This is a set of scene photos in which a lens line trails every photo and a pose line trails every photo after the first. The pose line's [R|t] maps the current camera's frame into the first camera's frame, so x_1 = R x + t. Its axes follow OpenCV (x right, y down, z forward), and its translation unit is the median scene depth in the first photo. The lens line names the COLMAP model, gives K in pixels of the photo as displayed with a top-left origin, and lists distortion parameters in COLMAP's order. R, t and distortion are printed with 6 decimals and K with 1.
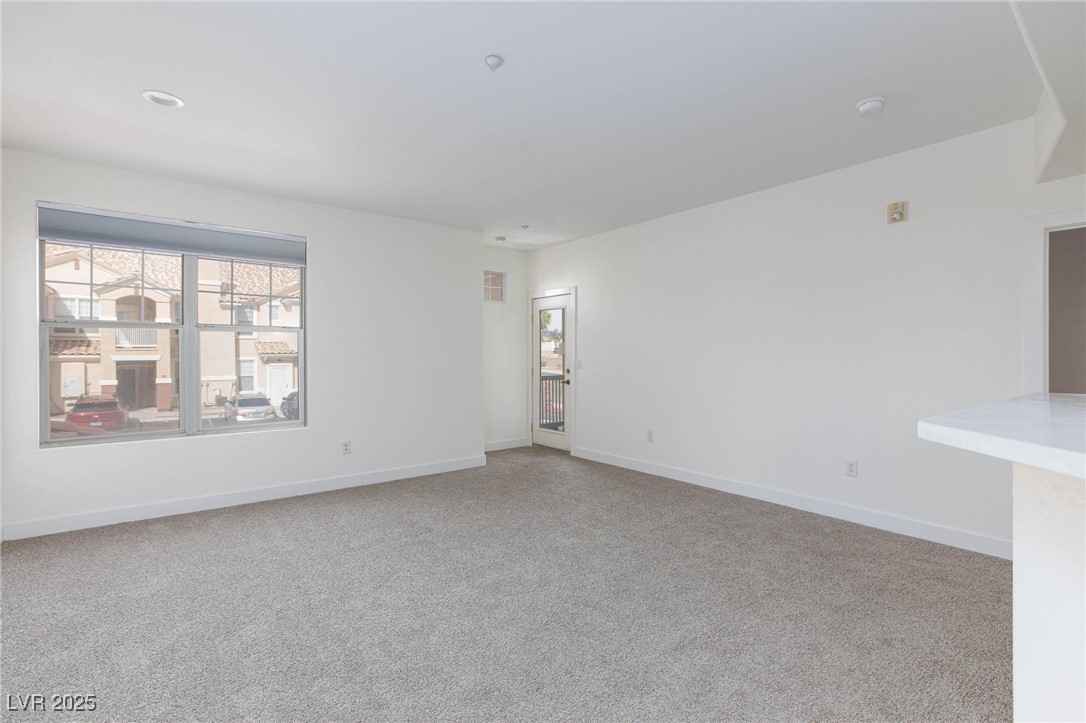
lens RADIAL K [[497.1, 0, 543.0], [0, 497.1, 361.5], [0, 0, 1]] dist [-0.001963, -0.000091]
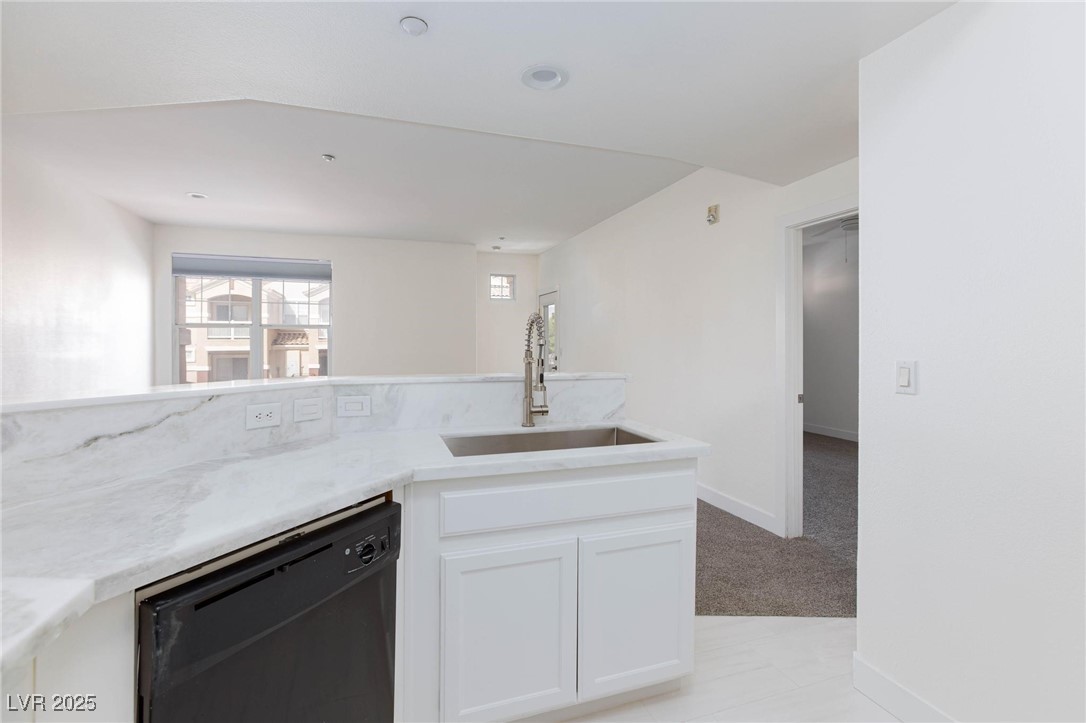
lens RADIAL K [[503.1, 0, 537.9], [0, 503.1, 359.9], [0, 0, 1]] dist [0.004503, 0.001539]
pose [[0.939203, 0.010899, -0.343190, 0.460164], [-0.005466, 0.999844, 0.016794, 0.003446], [0.343319, -0.013897, 0.939116, -0.119856]]
